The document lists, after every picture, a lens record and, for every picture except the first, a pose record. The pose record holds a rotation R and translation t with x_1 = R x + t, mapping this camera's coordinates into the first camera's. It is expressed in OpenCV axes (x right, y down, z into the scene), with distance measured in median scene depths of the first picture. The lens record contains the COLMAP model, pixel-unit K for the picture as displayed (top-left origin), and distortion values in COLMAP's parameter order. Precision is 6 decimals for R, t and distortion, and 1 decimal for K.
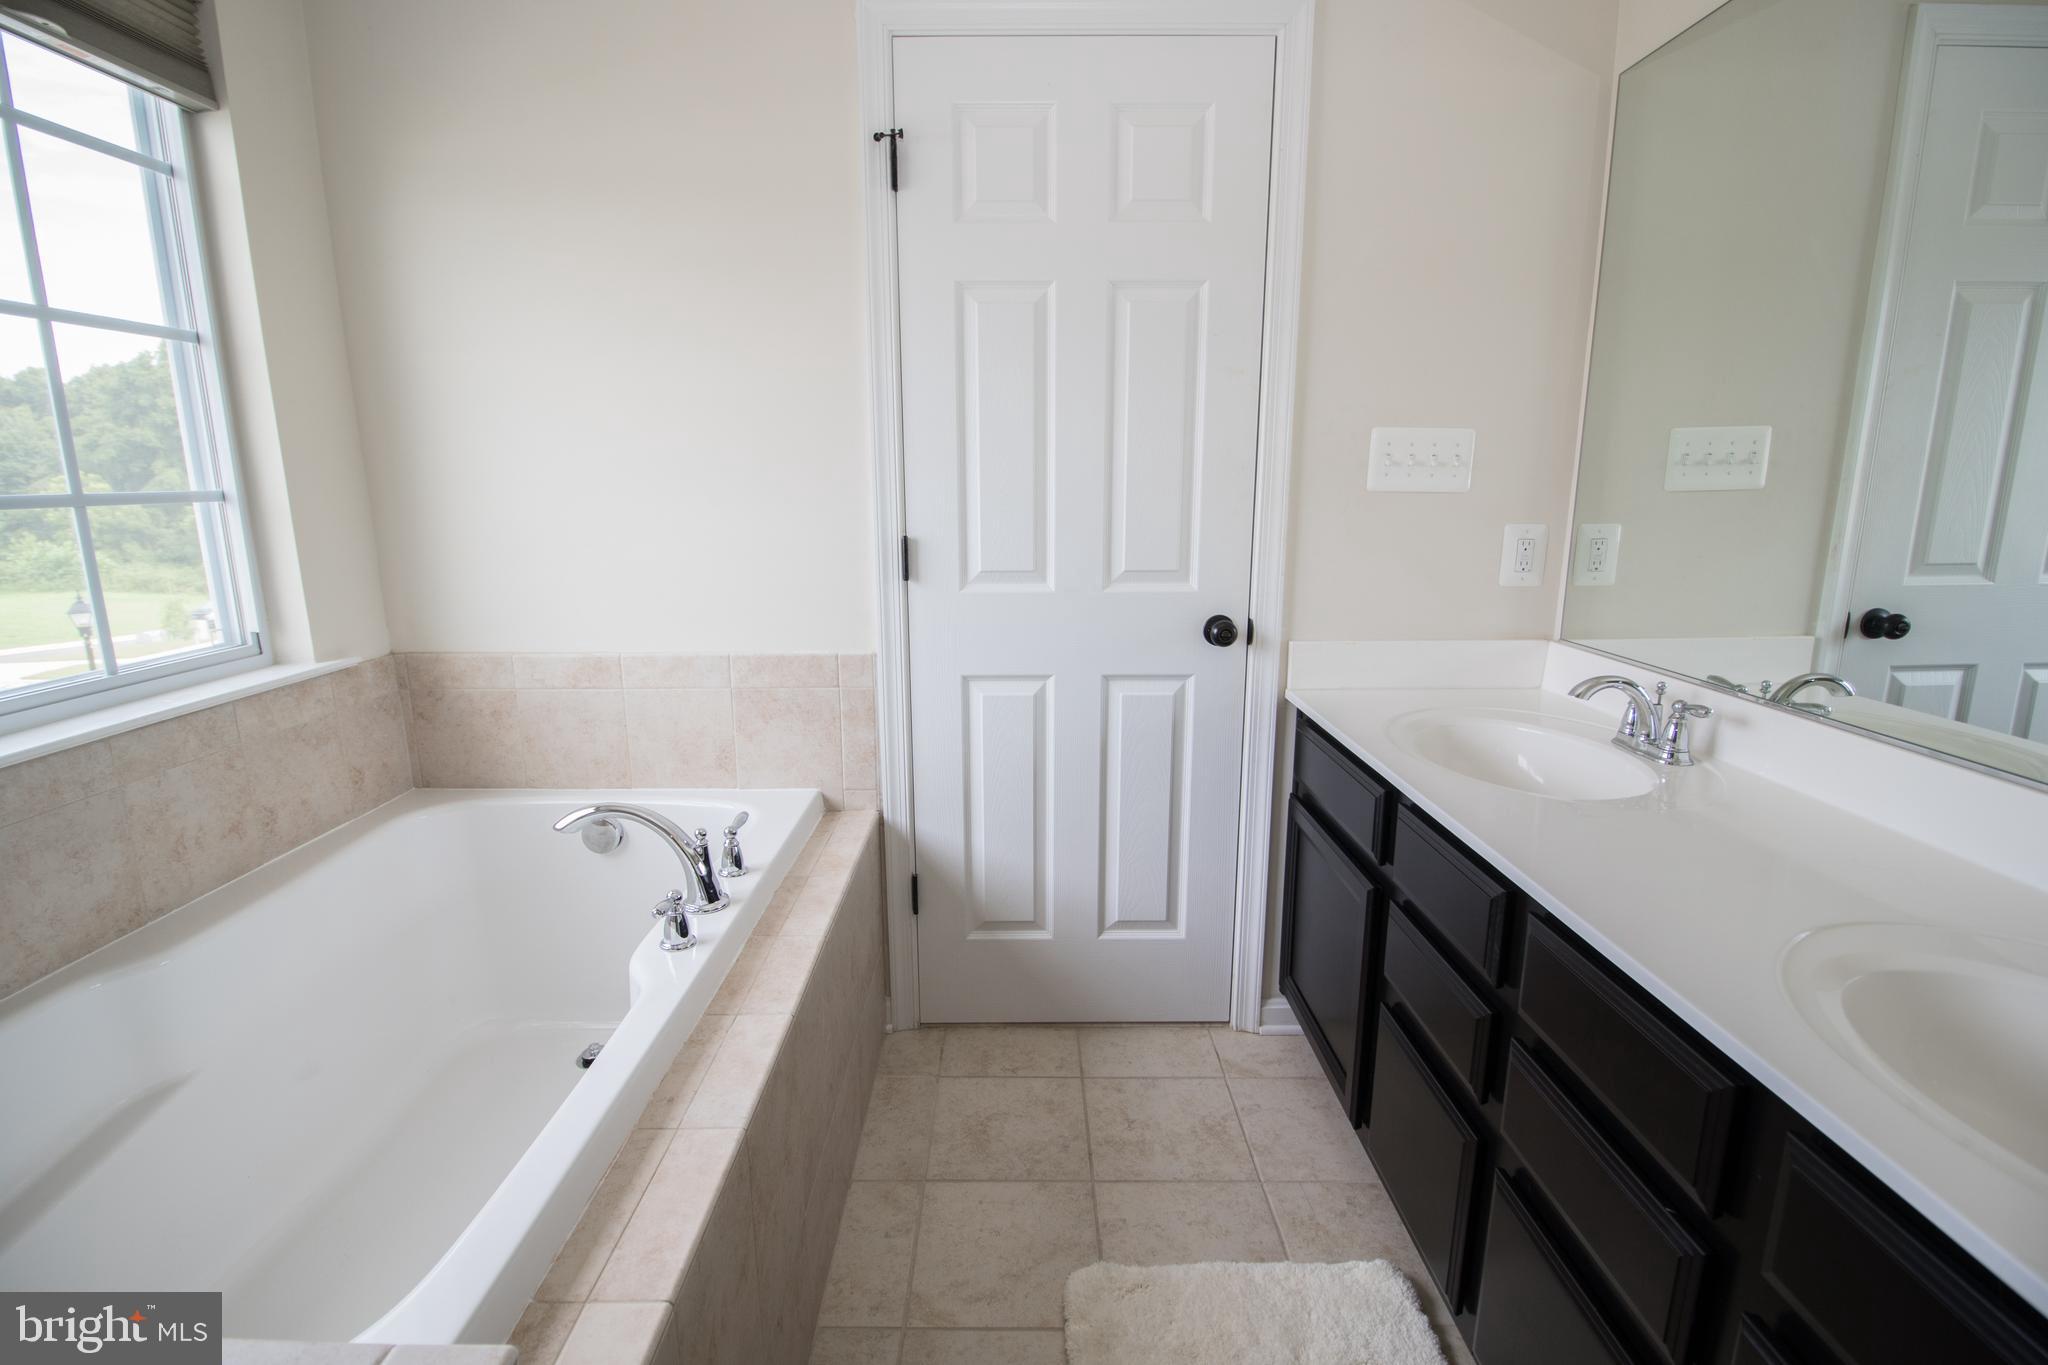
lens RADIAL K [[944.4, 0, 1018.2], [0, 944.4, 674.8], [0, 0, 1]] dist [-0.000417, -0.011552]
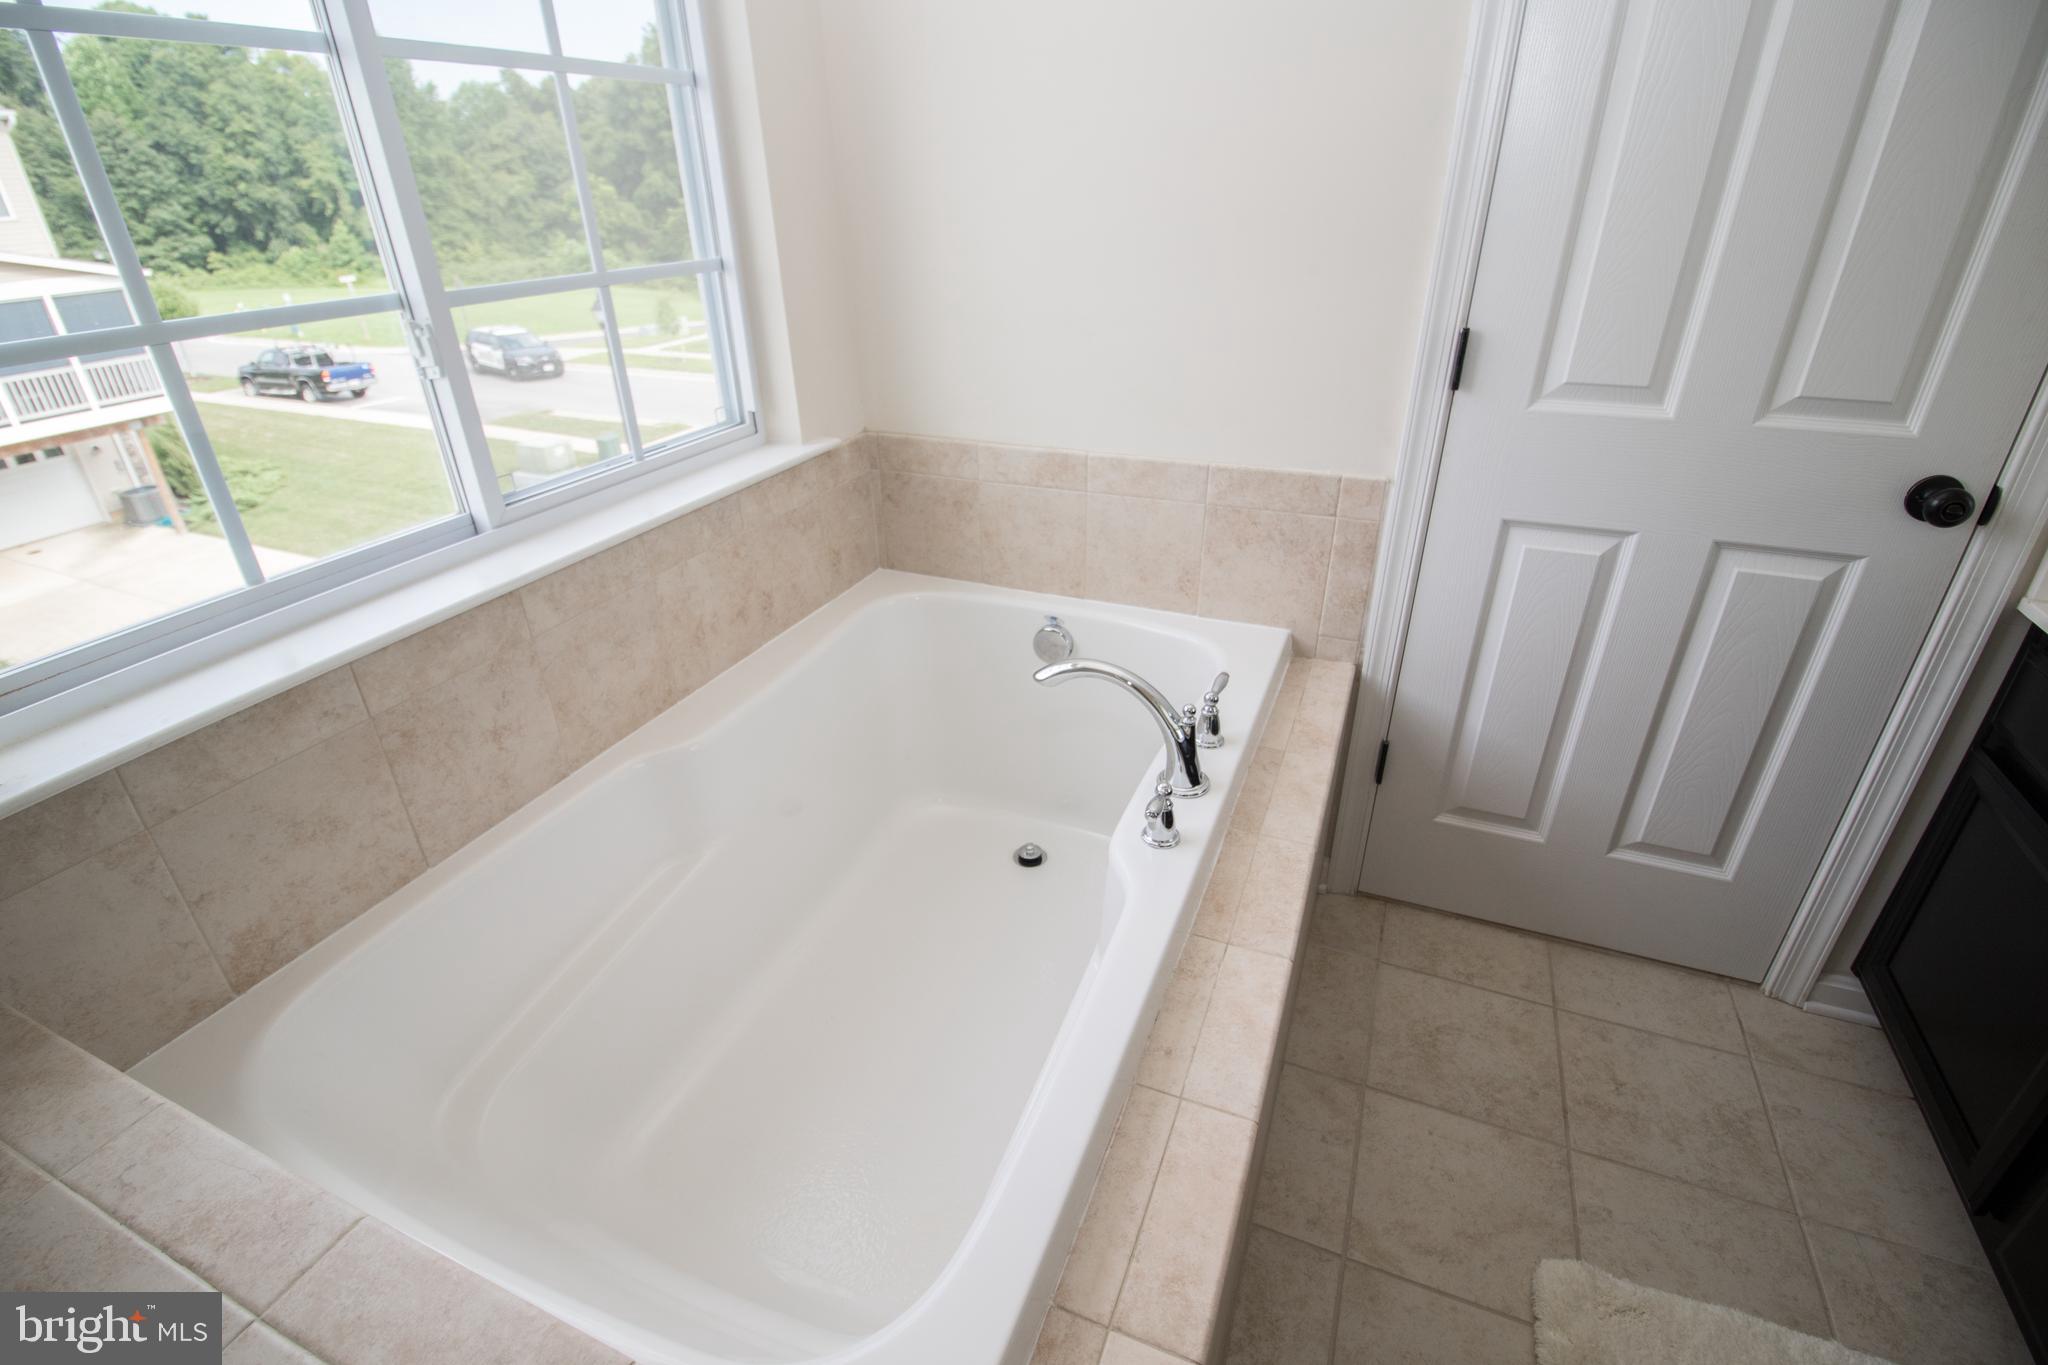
lens RADIAL K [[944.4, 0, 1018.2], [0, 944.4, 674.8], [0, 0, 1]] dist [-0.000417, -0.011552]
pose [[0.922308, 0.171857, -0.346139, -0.144036], [-0.068186, 0.953994, 0.291970, -0.080783], [0.380392, -0.245684, 0.891595, 0.135378]]
